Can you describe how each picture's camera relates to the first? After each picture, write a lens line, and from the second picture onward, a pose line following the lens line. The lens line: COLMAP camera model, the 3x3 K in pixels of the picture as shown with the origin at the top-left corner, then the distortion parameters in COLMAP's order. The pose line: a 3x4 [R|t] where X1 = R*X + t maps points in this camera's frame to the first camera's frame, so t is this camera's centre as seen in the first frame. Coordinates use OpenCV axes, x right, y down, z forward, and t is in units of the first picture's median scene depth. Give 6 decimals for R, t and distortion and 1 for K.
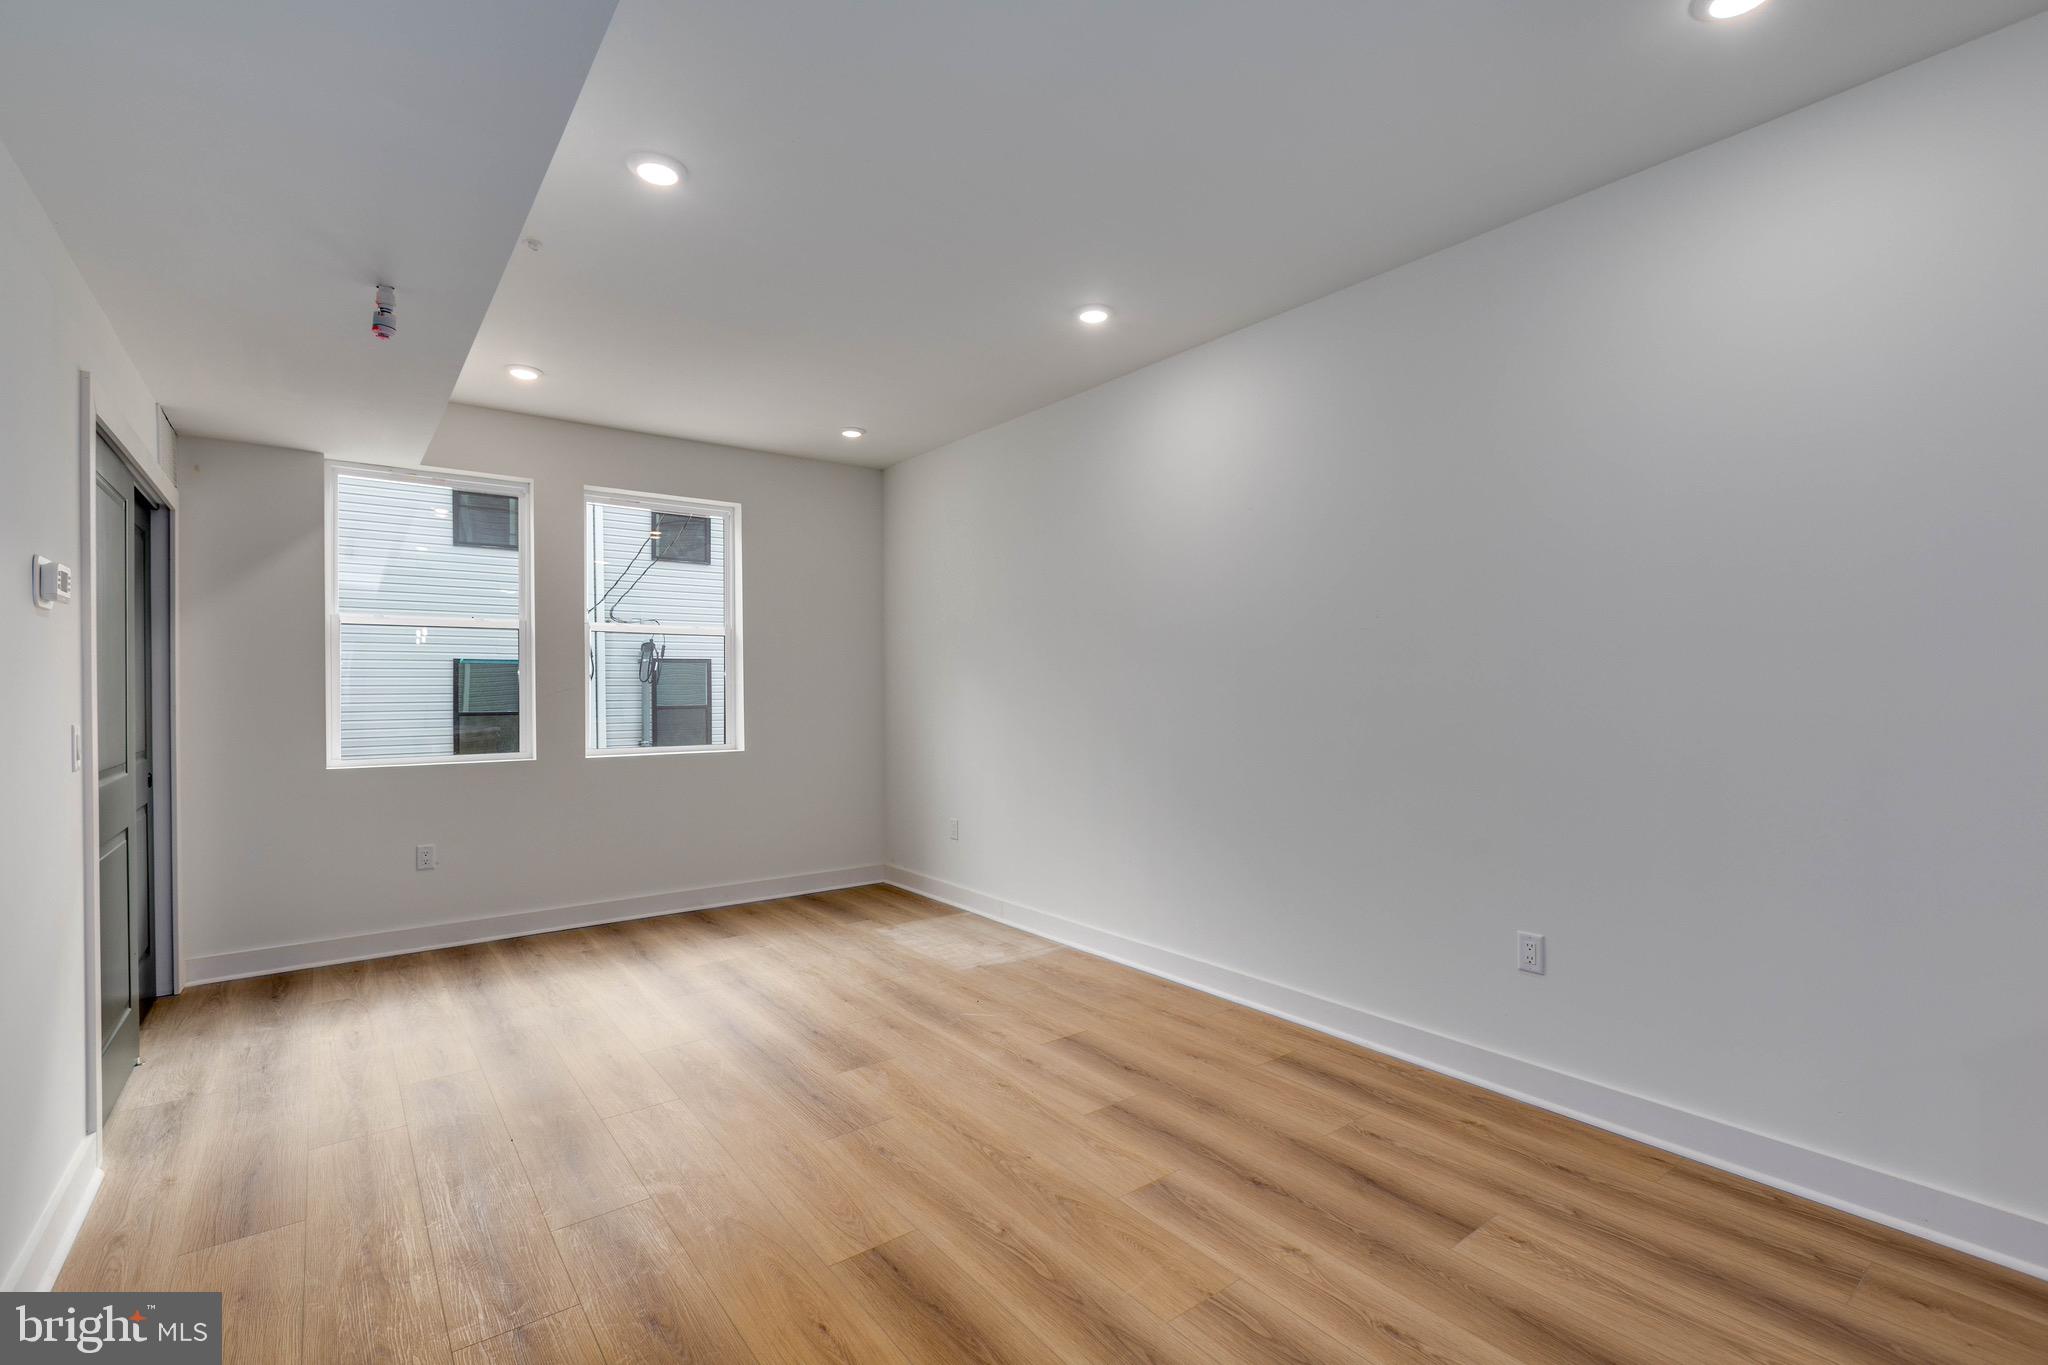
lens RADIAL K [[911.2, 0, 1024.0], [0, 911.2, 682.5], [0, 0, 1]] dist [0.002563, -0.000664]
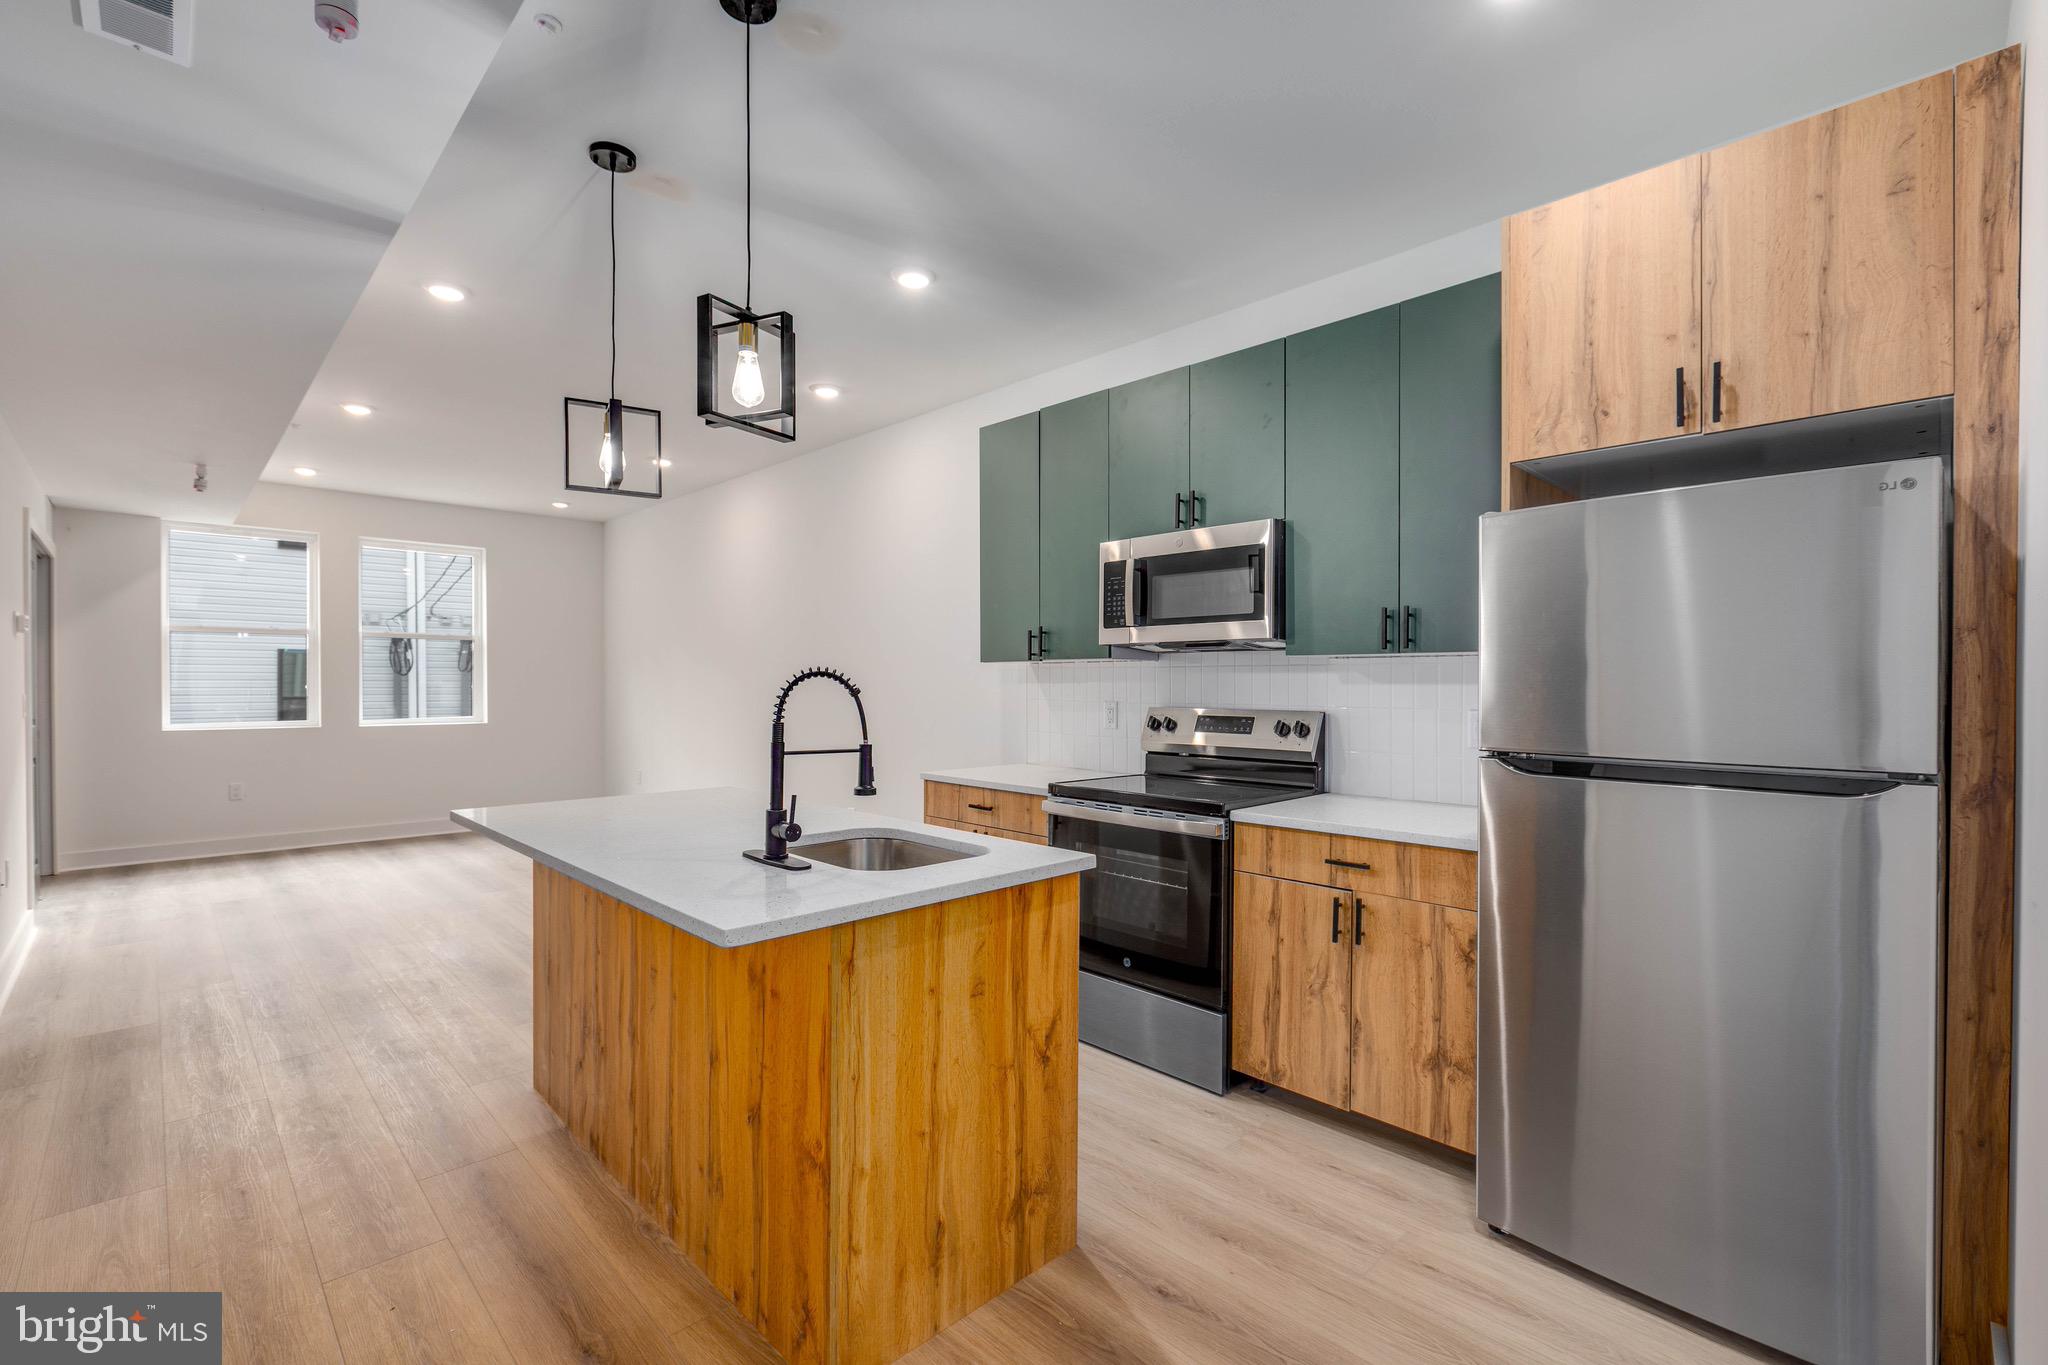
lens RADIAL K [[911.2, 0, 1024.0], [0, 911.2, 682.5], [0, 0, 1]] dist [0.002563, -0.000664]
pose [[0.993629, 0.006261, 0.112523, 0.613287], [-0.007399, 0.999926, 0.009695, -0.009637], [-0.112454, -0.010466, 0.993602, -0.841525]]
